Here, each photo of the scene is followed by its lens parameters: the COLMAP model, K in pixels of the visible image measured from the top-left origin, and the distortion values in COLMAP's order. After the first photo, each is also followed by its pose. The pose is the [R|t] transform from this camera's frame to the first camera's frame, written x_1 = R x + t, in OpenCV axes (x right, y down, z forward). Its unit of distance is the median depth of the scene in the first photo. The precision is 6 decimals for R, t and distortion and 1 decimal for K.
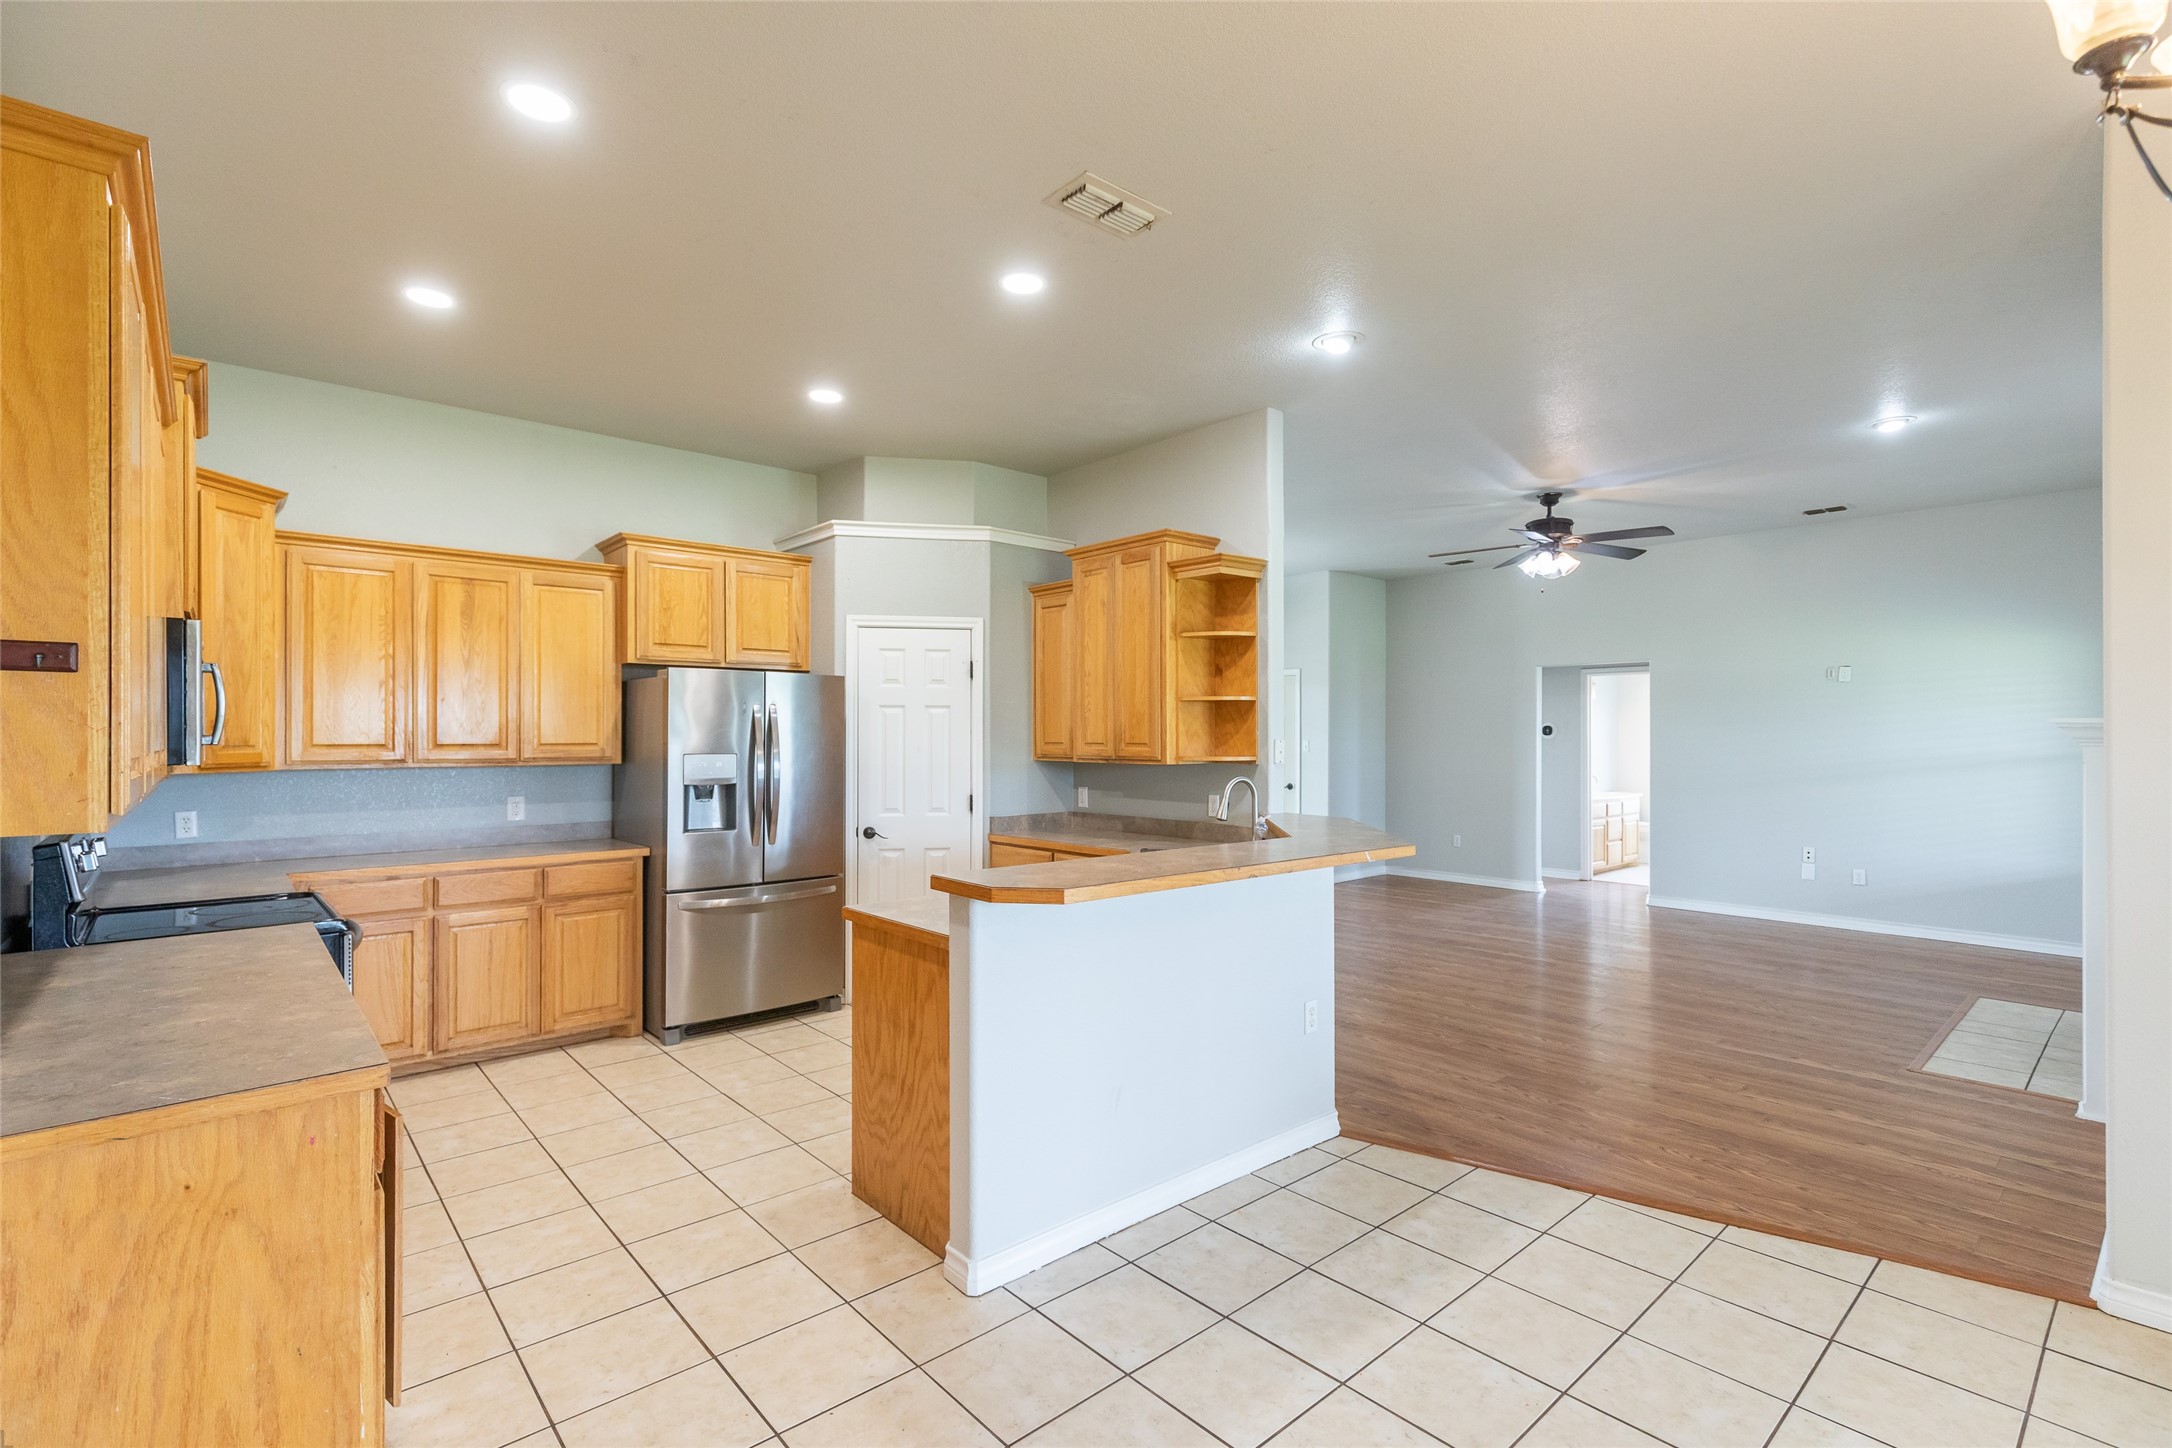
lens RADIAL K [[983.5, 0, 1096.3], [0, 983.5, 730.1], [0, 0, 1]] dist [0.005729, -0.000630]
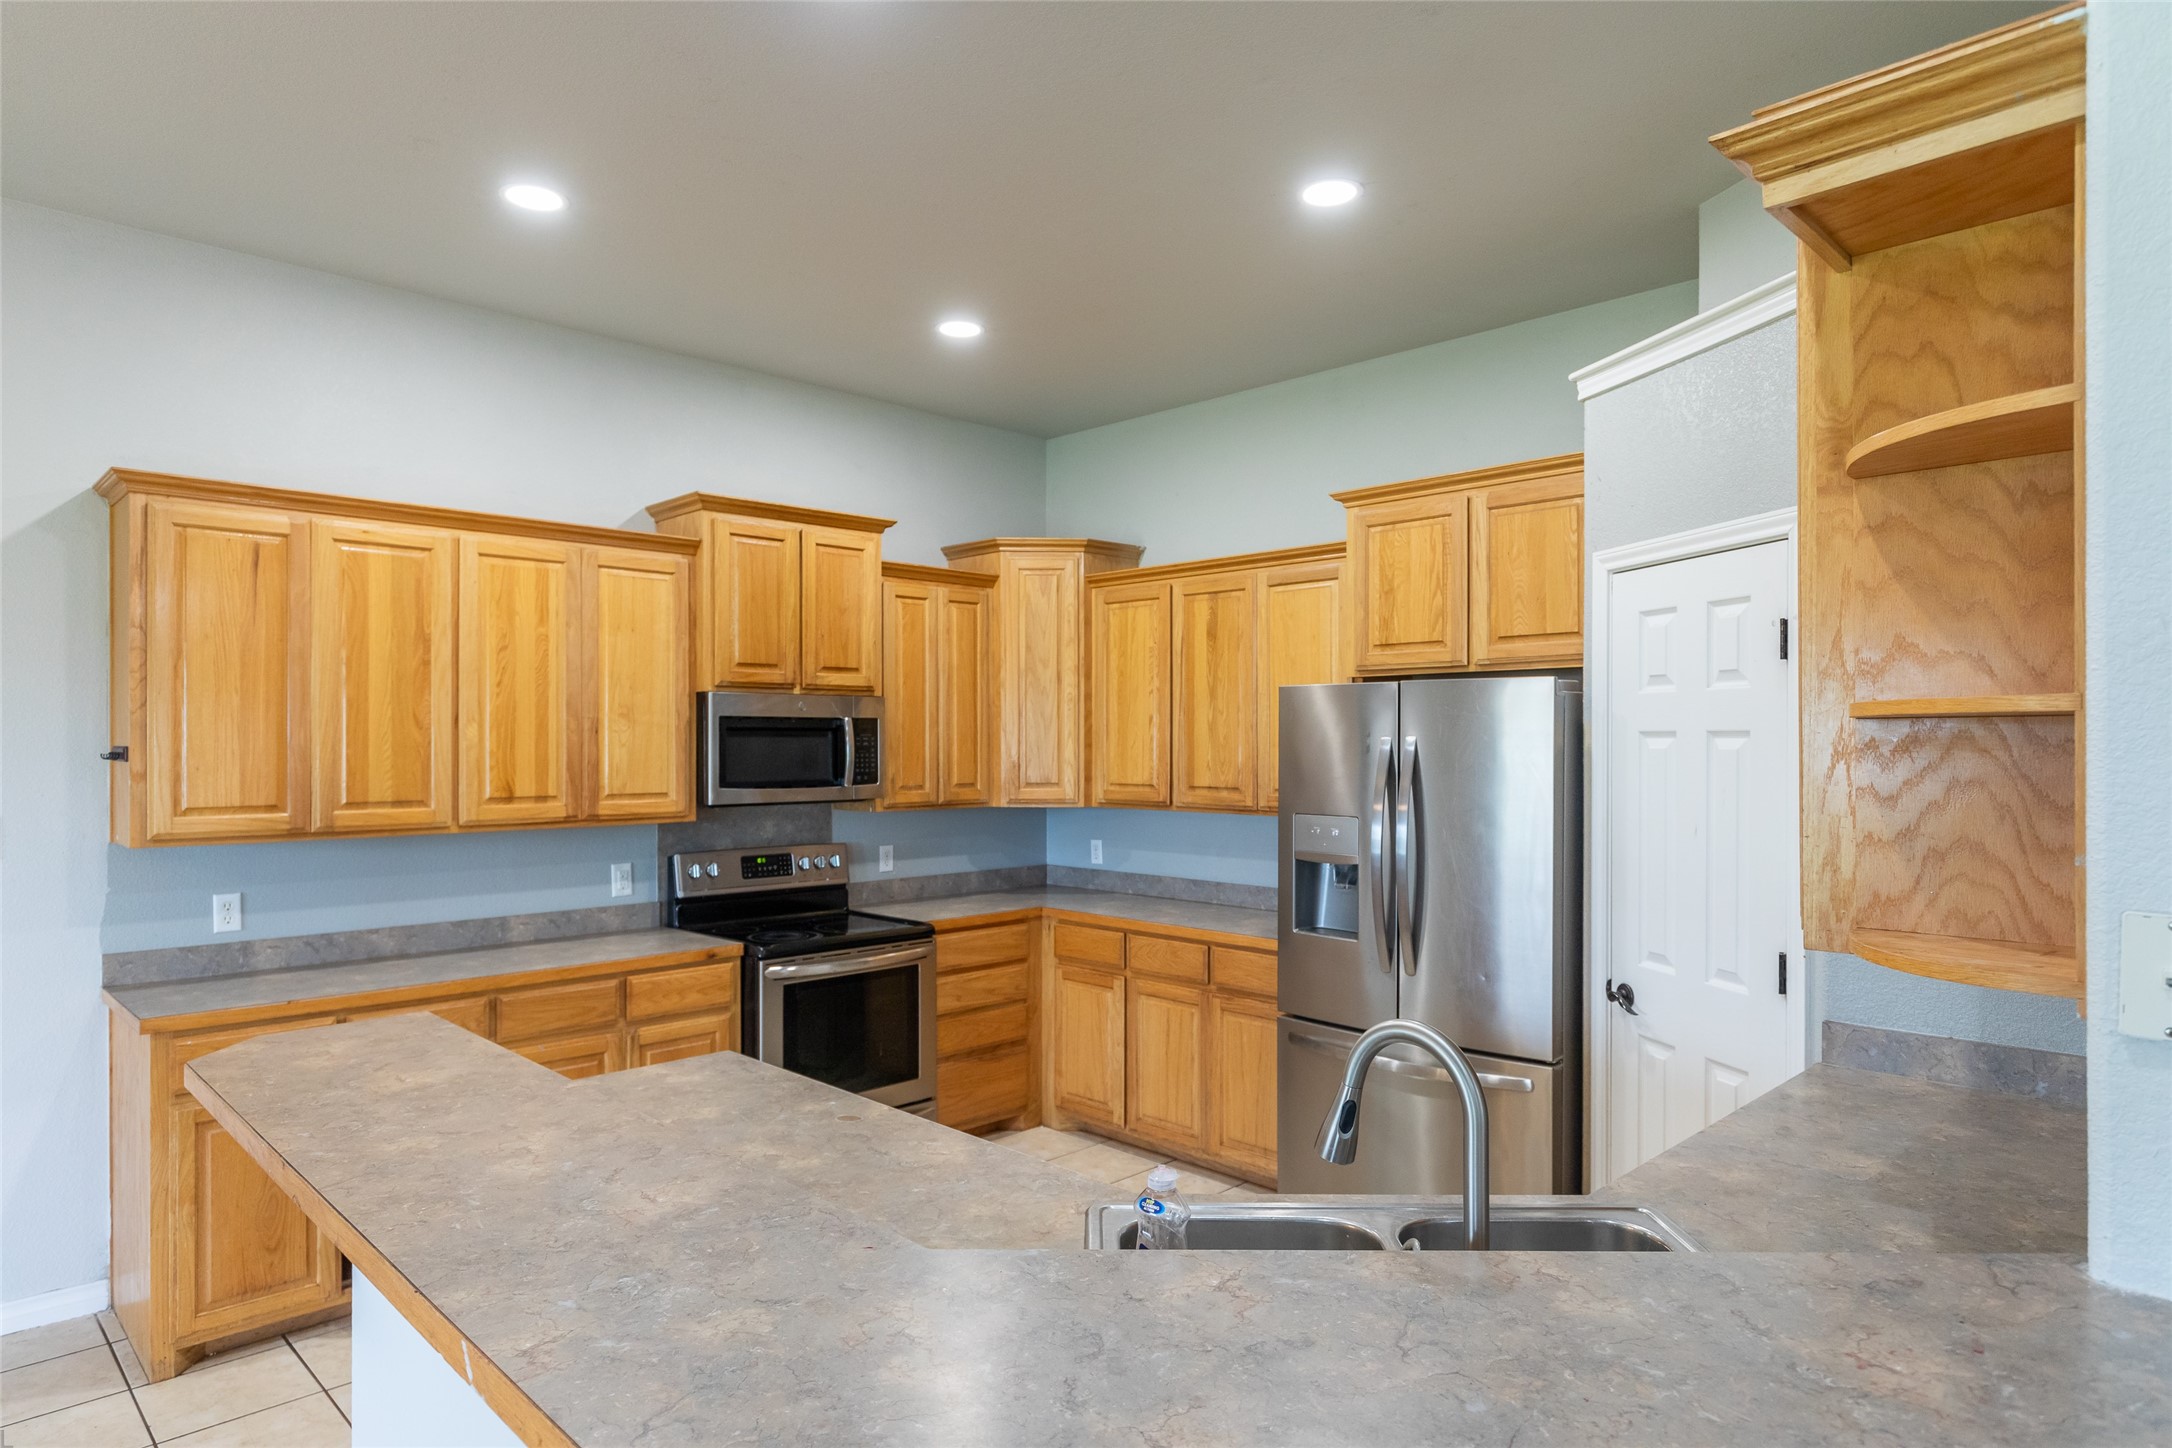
lens RADIAL K [[1272.7, 0, 1082.2], [0, 1272.7, 740.8], [0, 0, 1]] dist [-0.001013, 0.000275]
pose [[0.044421, 0.001278, -0.999012, 0.418762], [0.006256, 0.999979, 0.001557, -0.025920], [0.998993, -0.006319, 0.044412, 0.773963]]
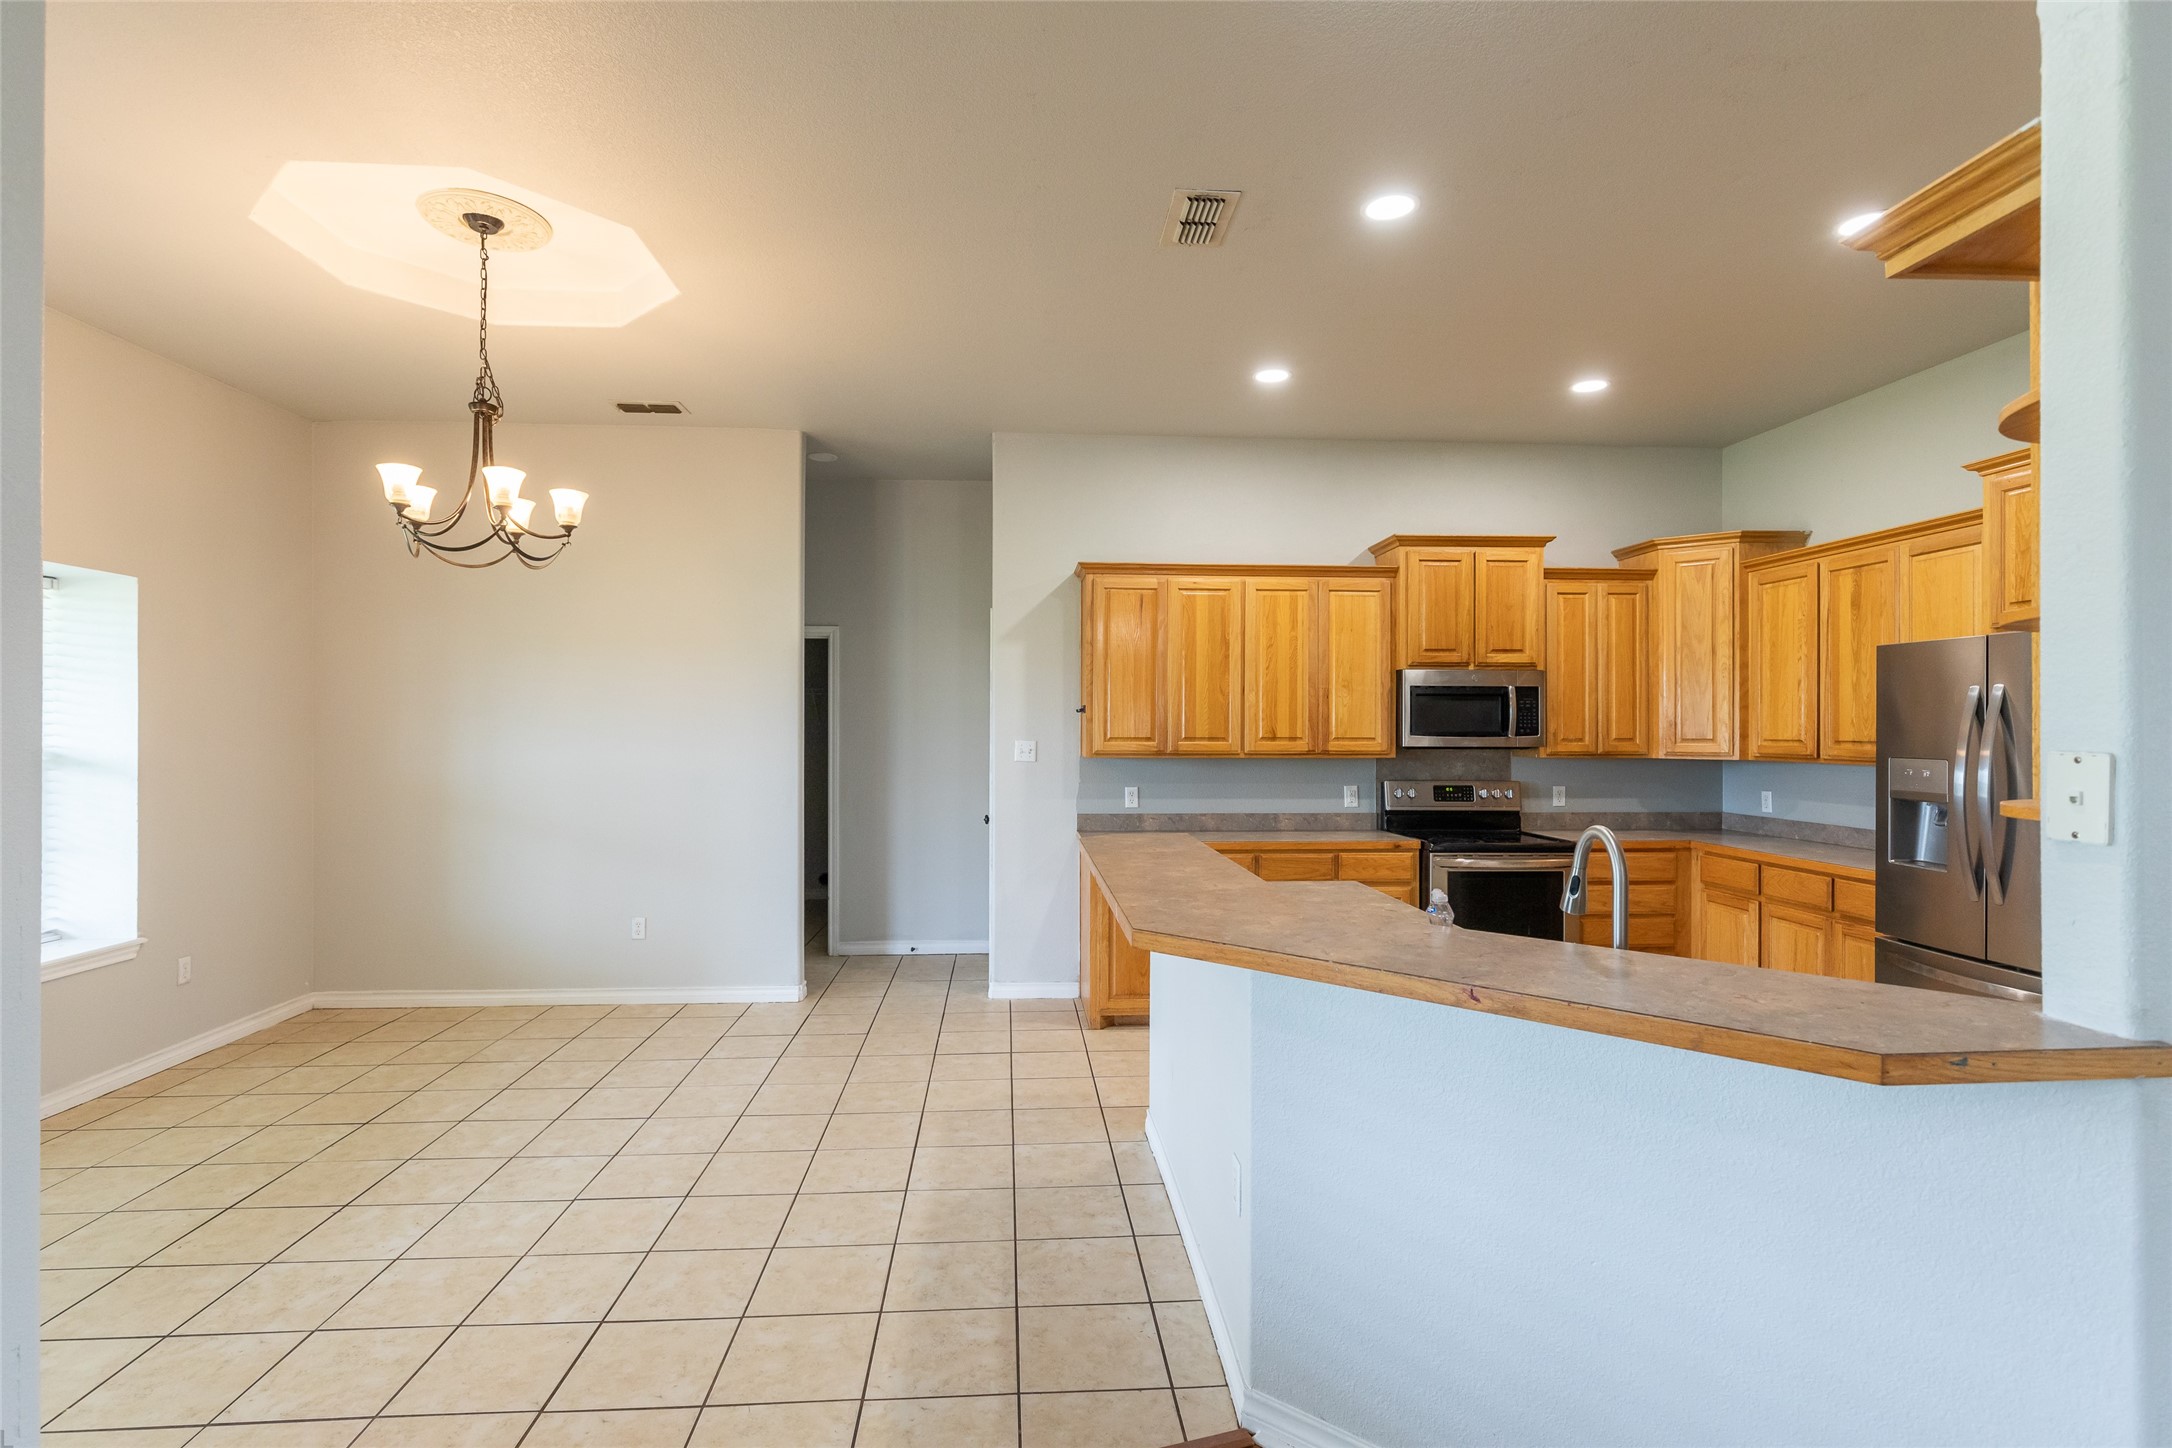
lens RADIAL K [[1046.3, 0, 1056.5], [0, 1046.3, 724.5], [0, 0, 1]] dist [0.002446, -0.000316]
pose [[-0.630387, -0.003394, -0.776274, 0.579686], [0.002542, 0.999976, -0.006436, 0.002529], [0.776277, -0.006030, -0.630363, 0.957395]]
